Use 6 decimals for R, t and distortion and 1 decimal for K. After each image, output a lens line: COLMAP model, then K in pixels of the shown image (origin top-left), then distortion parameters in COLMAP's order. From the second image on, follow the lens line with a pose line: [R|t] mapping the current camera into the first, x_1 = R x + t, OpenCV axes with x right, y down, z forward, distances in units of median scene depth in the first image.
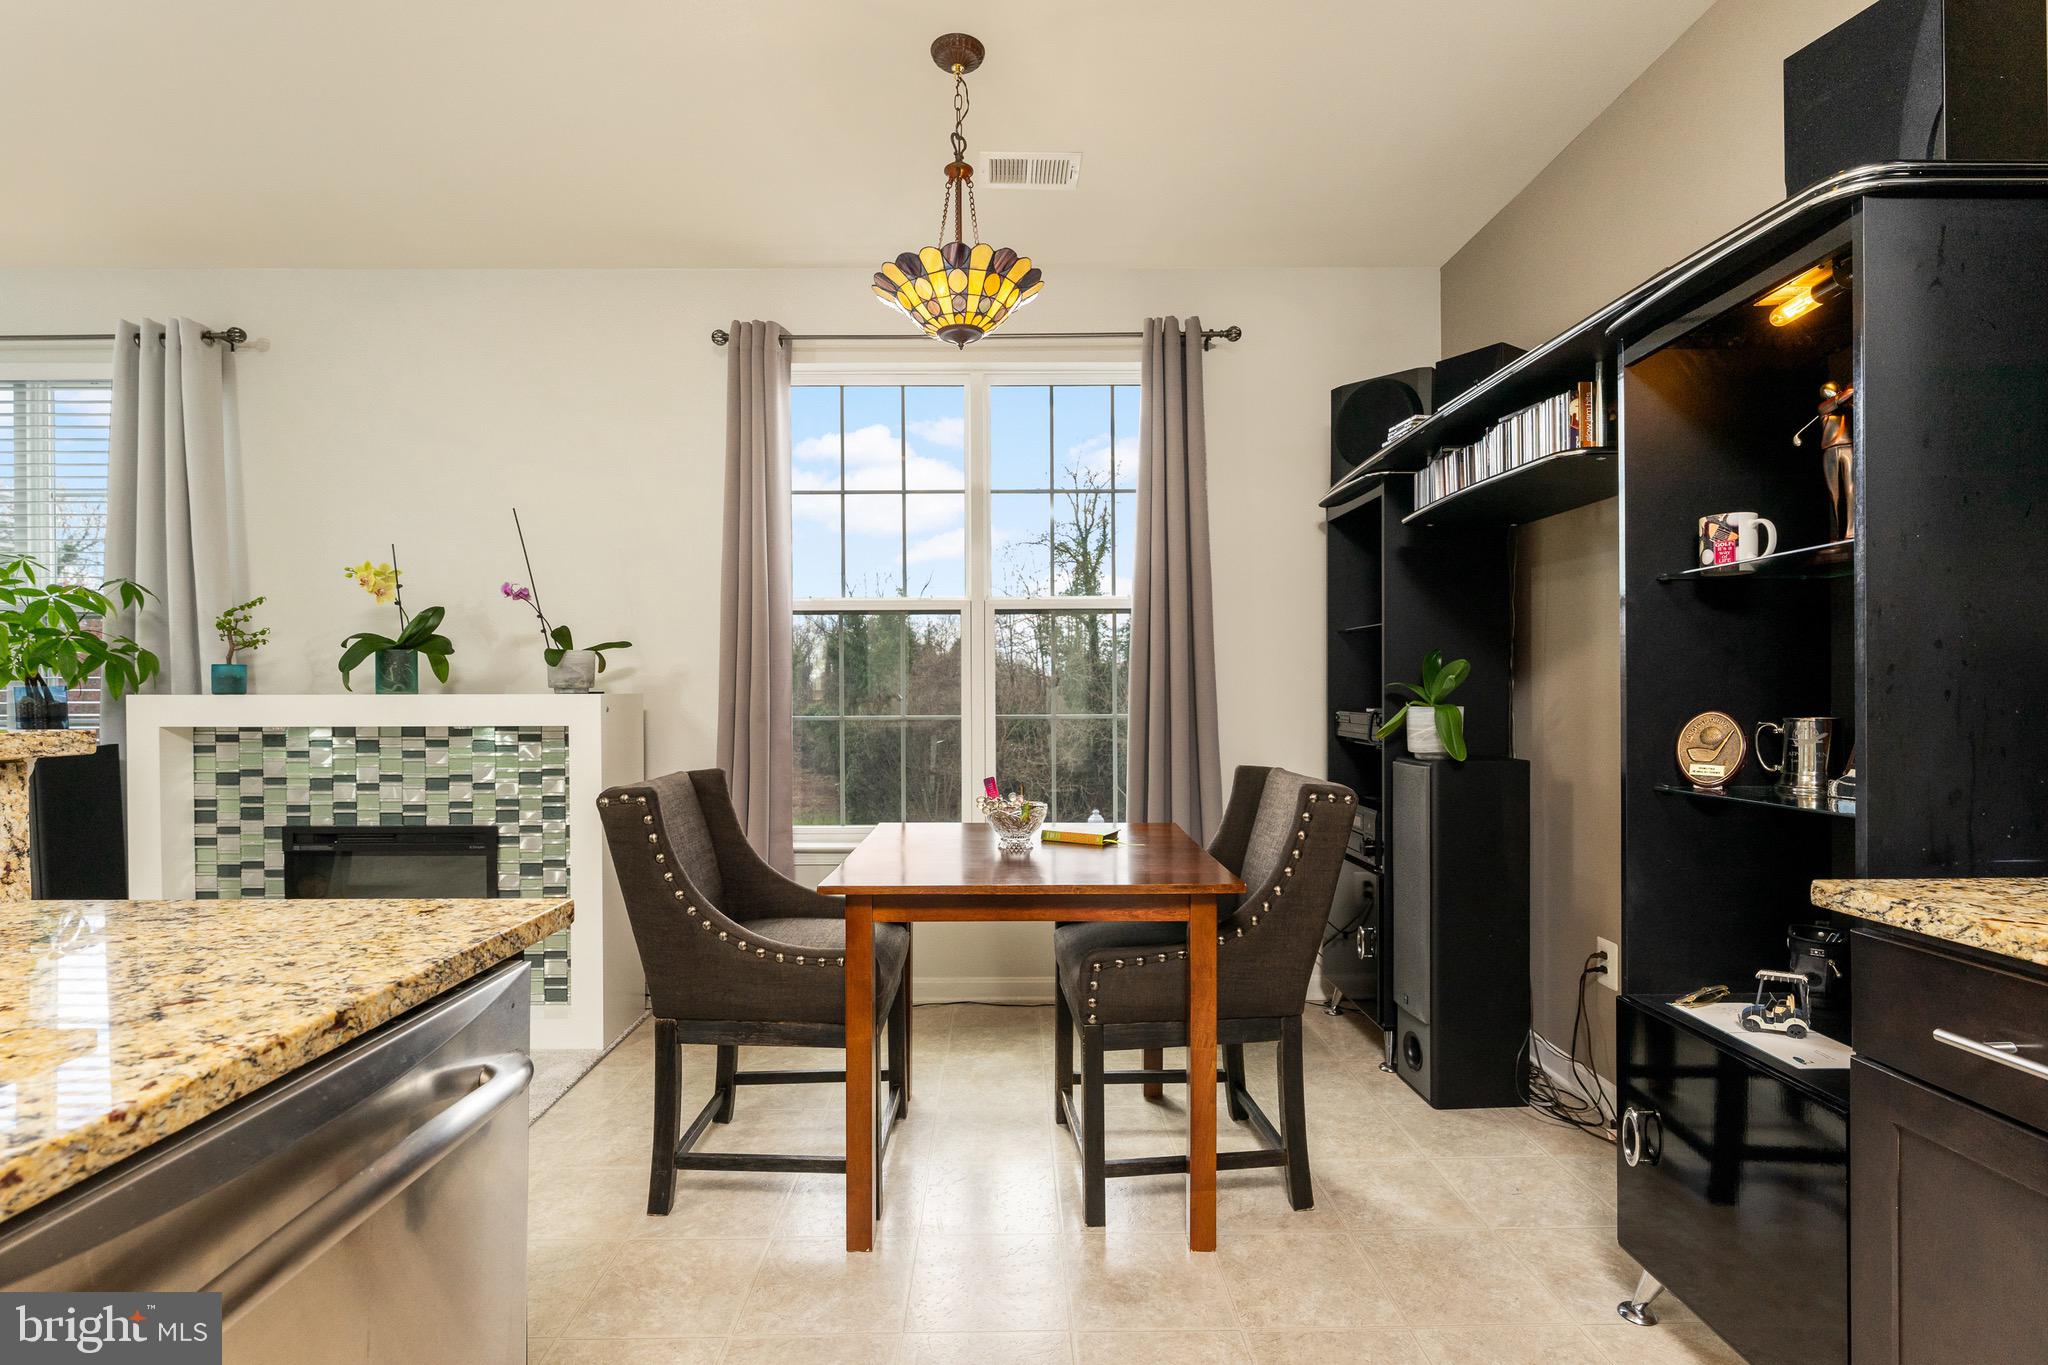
lens RADIAL K [[933.6, 0, 1012.7], [0, 933.6, 694.9], [0, 0, 1]] dist [-0.001966, 0.000635]
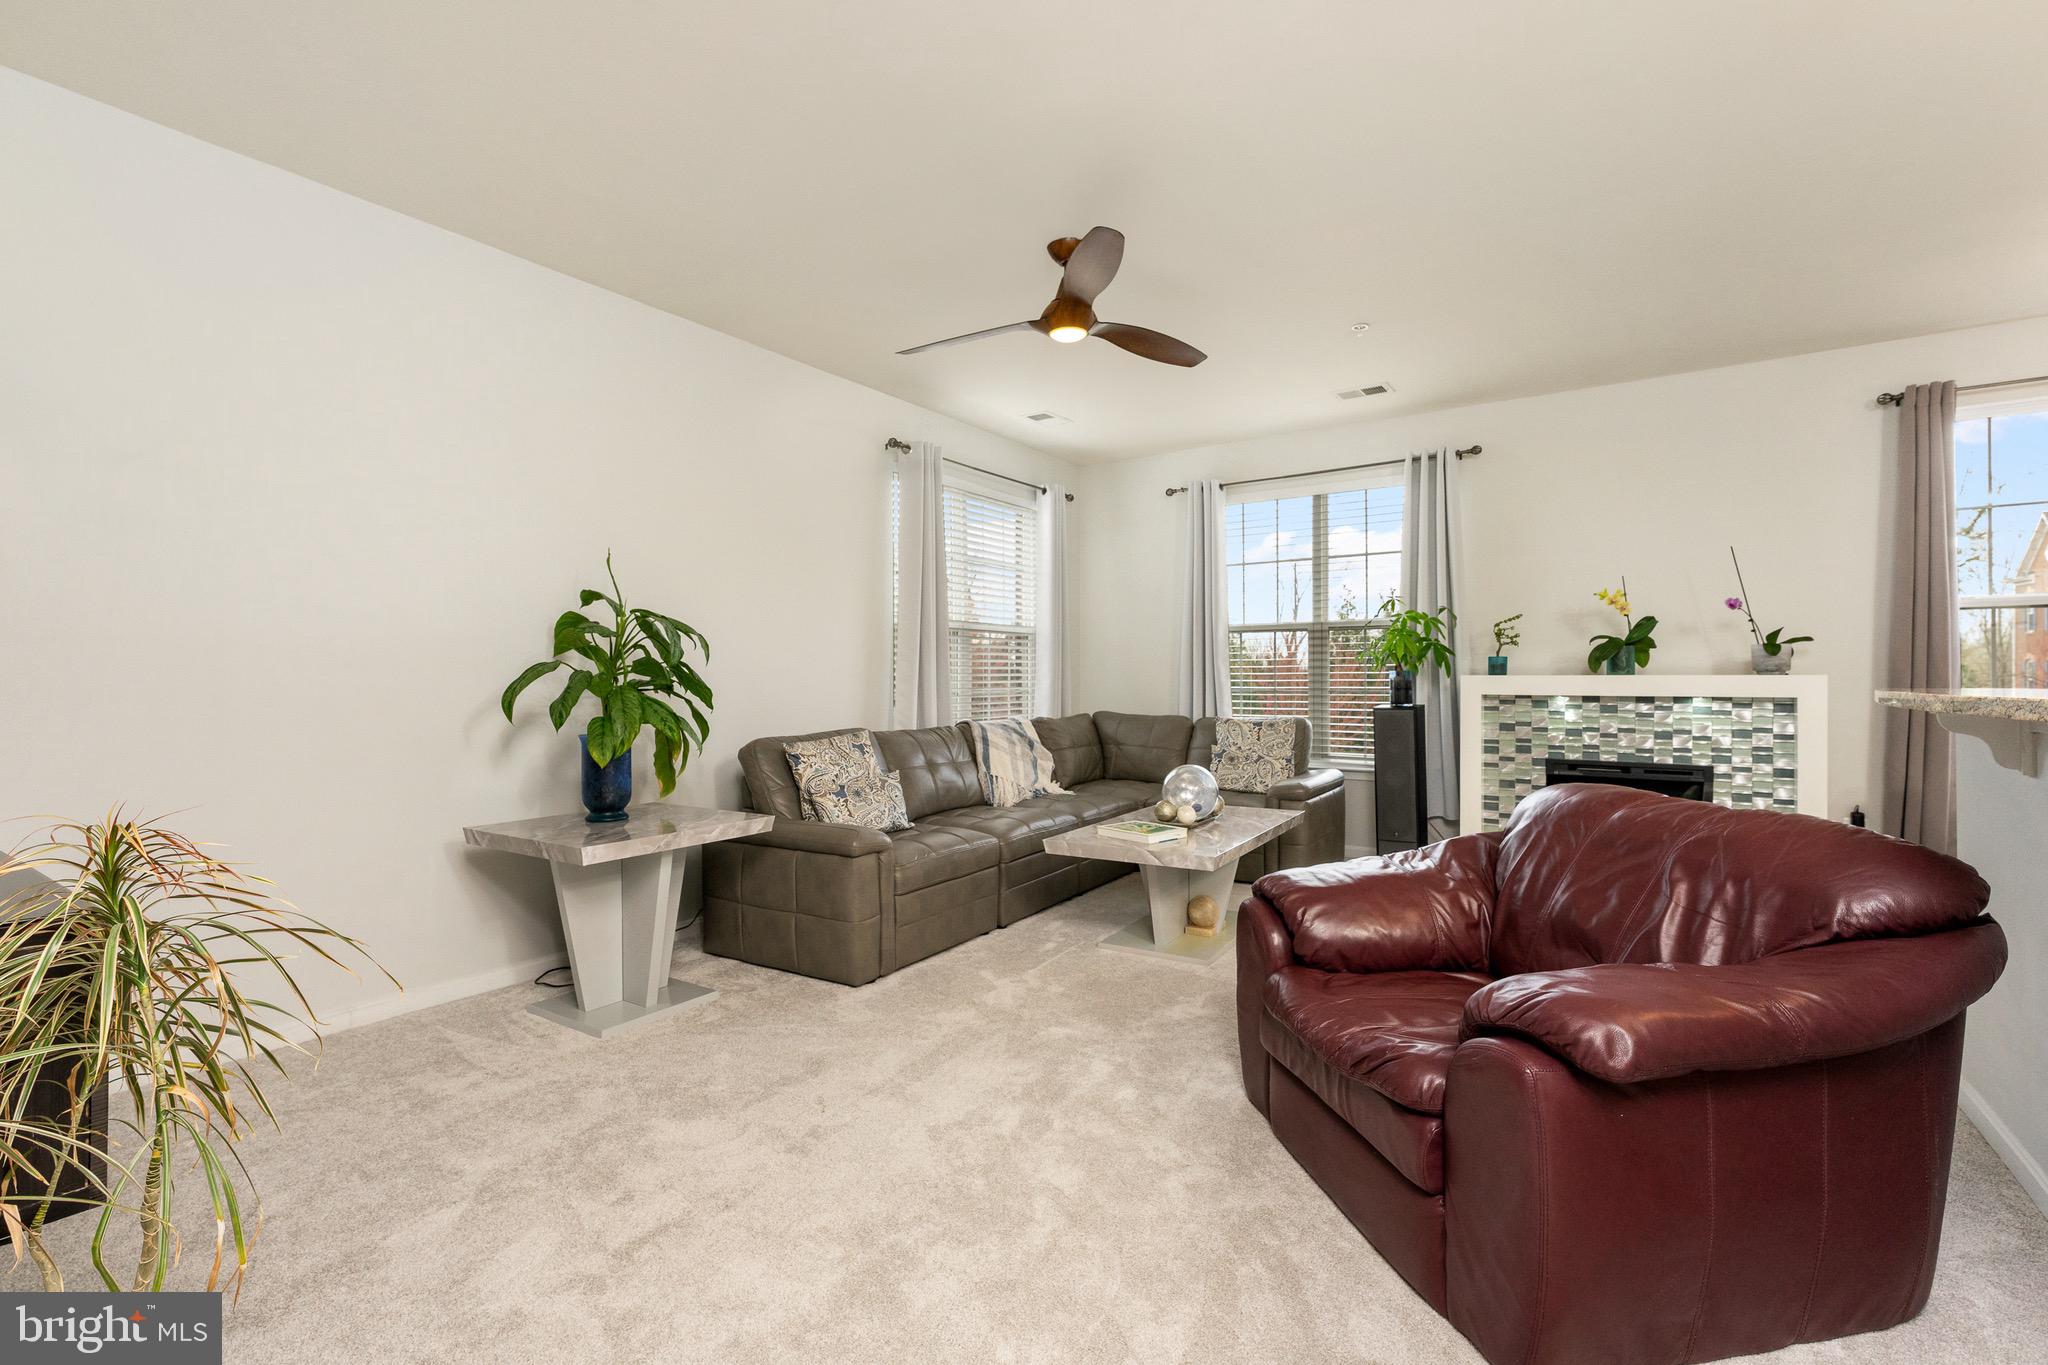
lens RADIAL K [[893.9, 0, 1039.2], [0, 893.9, 676.6], [0, 0, 1]] dist [-0.002756, -0.000547]
pose [[0.826409, 0.002080, -0.563066, -0.639419], [-0.003441, 0.999993, -0.001357, 0.007133], [0.563059, 0.003059, 0.826411, -0.738168]]
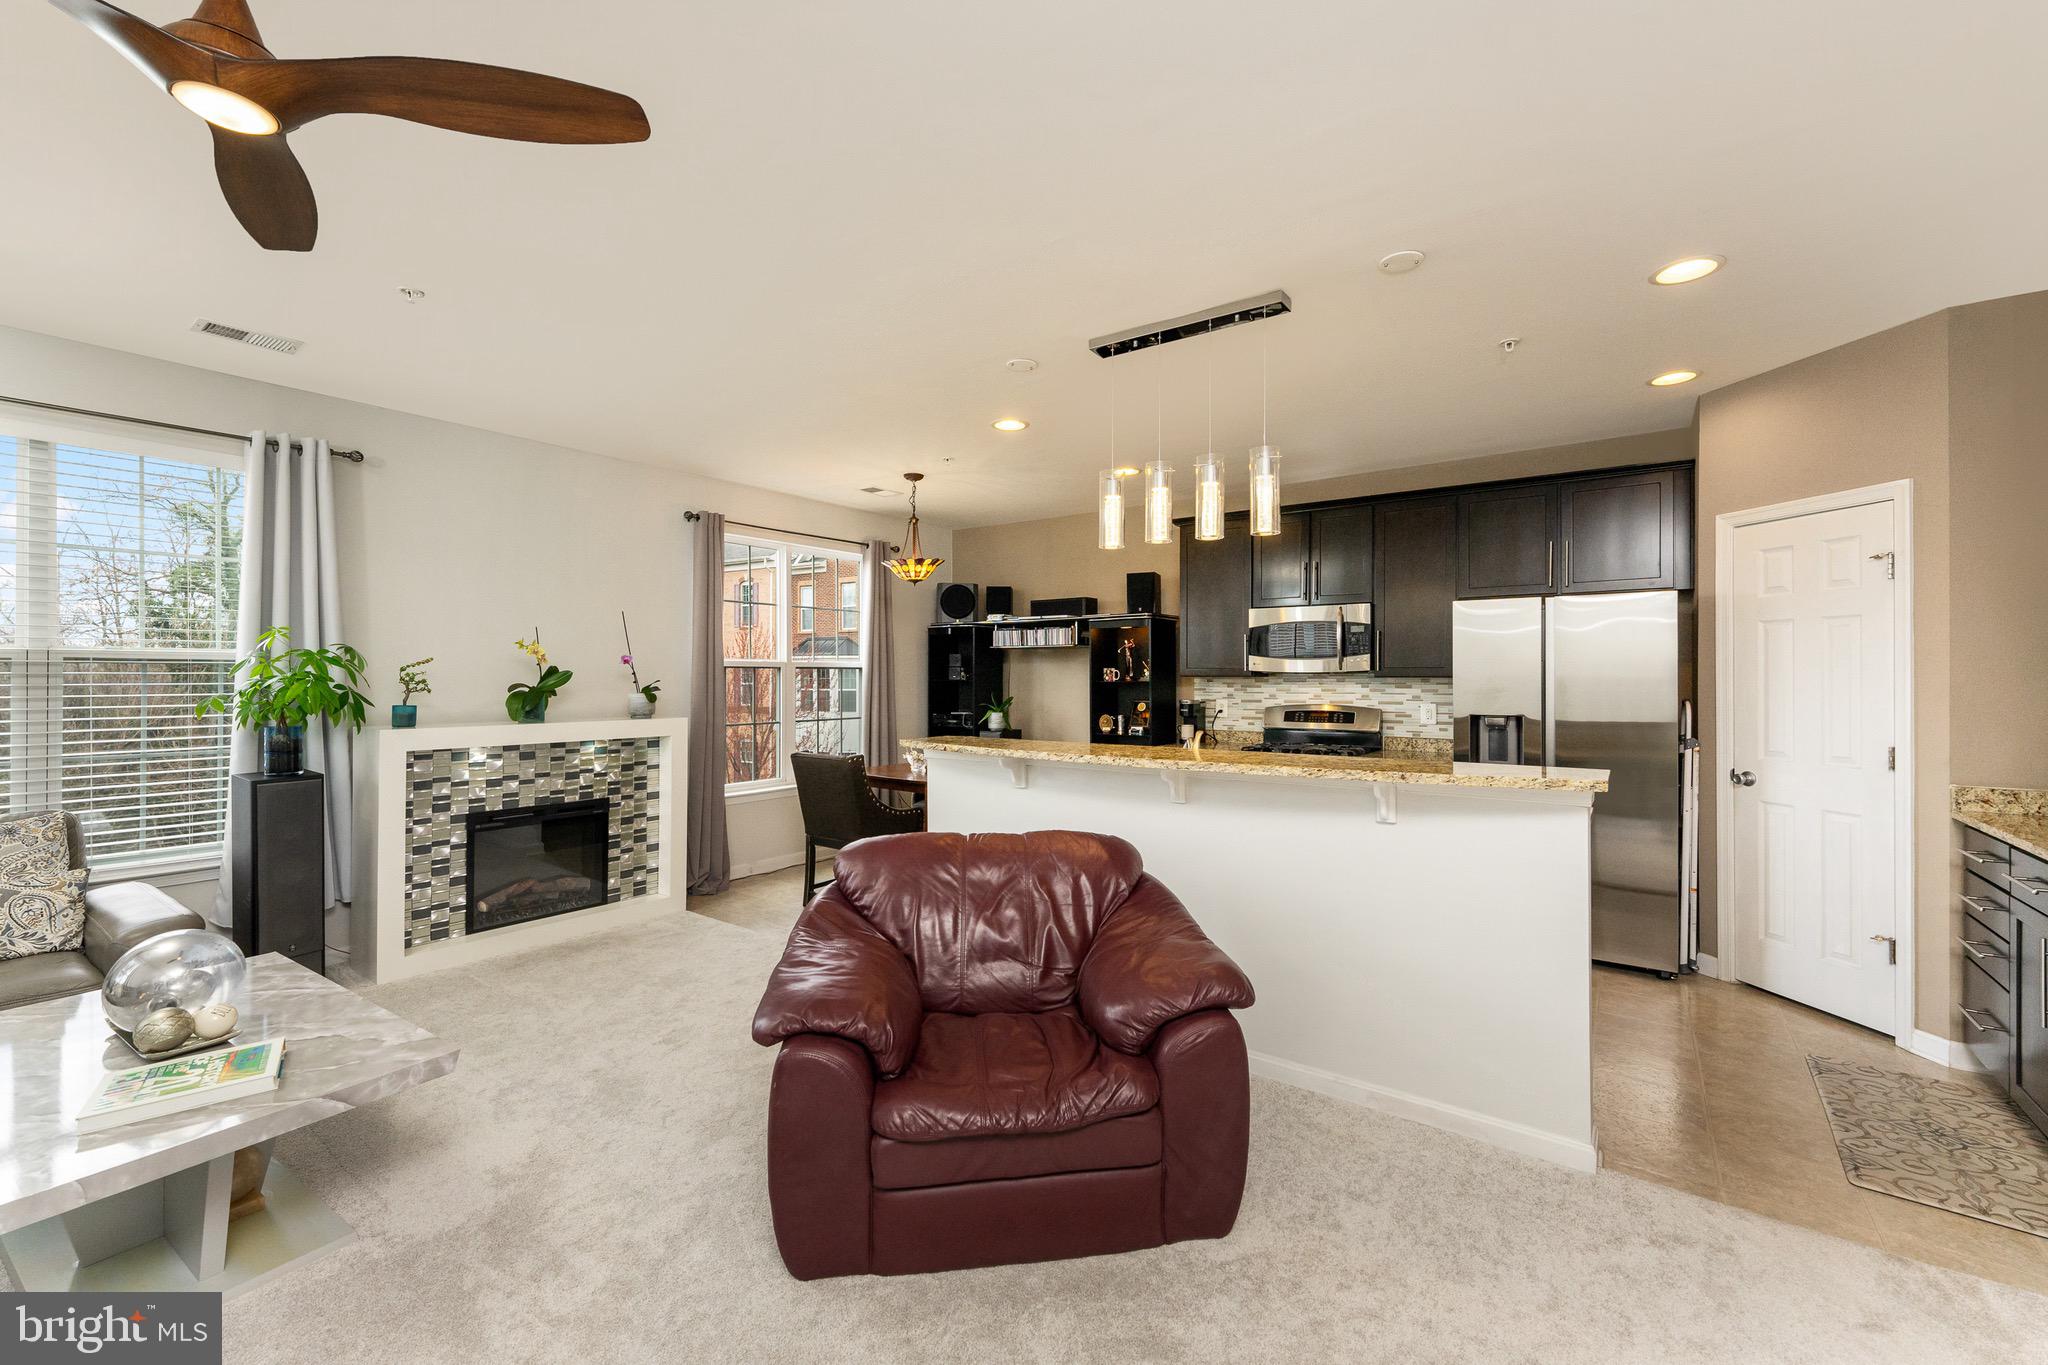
lens RADIAL K [[837.7, 0, 1025.4], [0, 837.7, 679.7], [0, 0, 1]] dist [-0.000019, 0.000575]
pose [[0.605162, 0.002262, 0.796099, -1.306533], [0.000817, 0.999994, -0.003463, -0.067475], [-0.796102, 0.002747, 0.605156, -0.518576]]
